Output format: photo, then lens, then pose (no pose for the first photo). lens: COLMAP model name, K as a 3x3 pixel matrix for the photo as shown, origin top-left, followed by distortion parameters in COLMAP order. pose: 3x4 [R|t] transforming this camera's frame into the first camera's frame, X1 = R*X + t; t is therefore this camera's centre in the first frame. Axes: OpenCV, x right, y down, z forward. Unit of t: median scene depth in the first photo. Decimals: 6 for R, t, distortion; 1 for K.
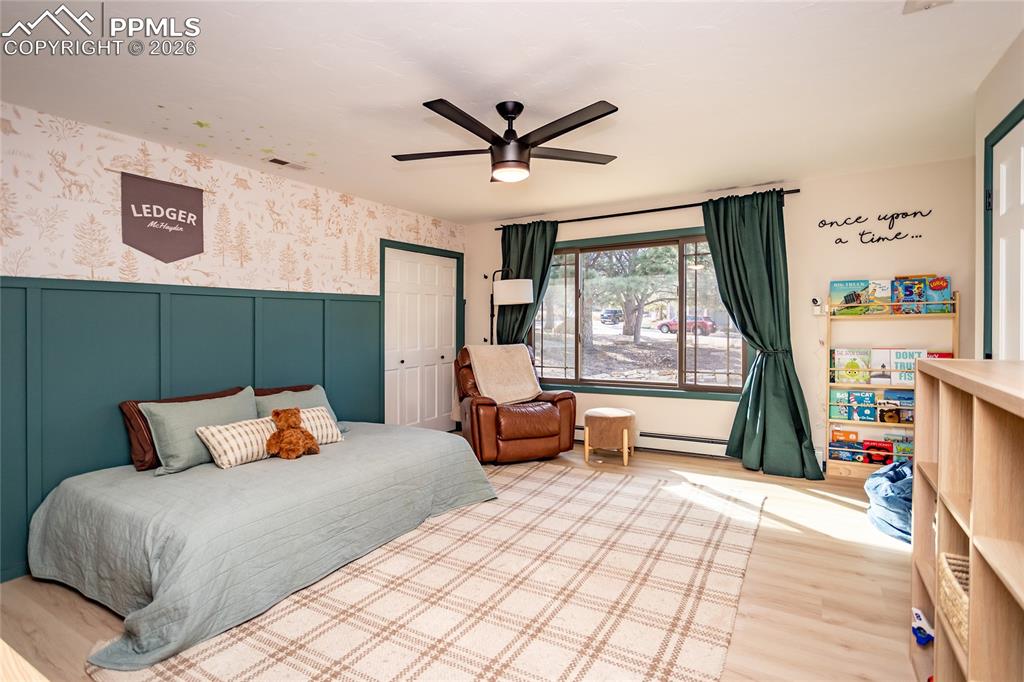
lens RADIAL K [[497.1, 0, 513.2], [0, 497.1, 337.8], [0, 0, 1]] dist [0.001420, 0.000564]
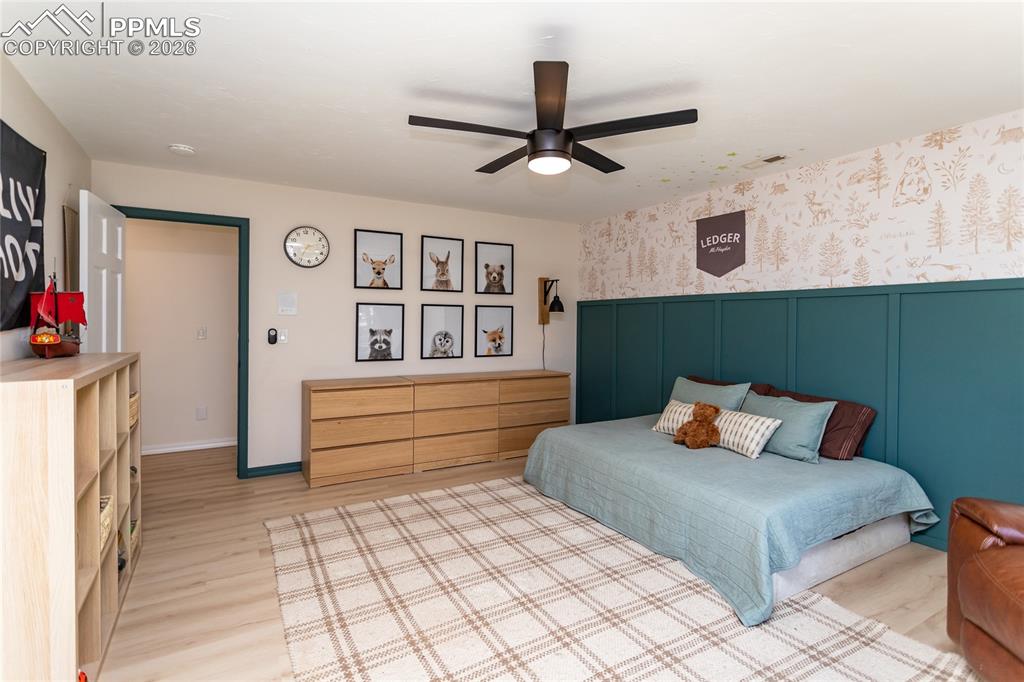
lens RADIAL K [[497.1, 0, 534.9], [0, 497.1, 317.8], [0, 0, 1]] dist [0.001420, 0.000564]
pose [[-0.452871, -0.004982, -0.891562, 0.686884], [-0.036813, 0.999236, 0.013115, -0.043272], [0.890816, 0.038760, -0.452708, 1.167232]]
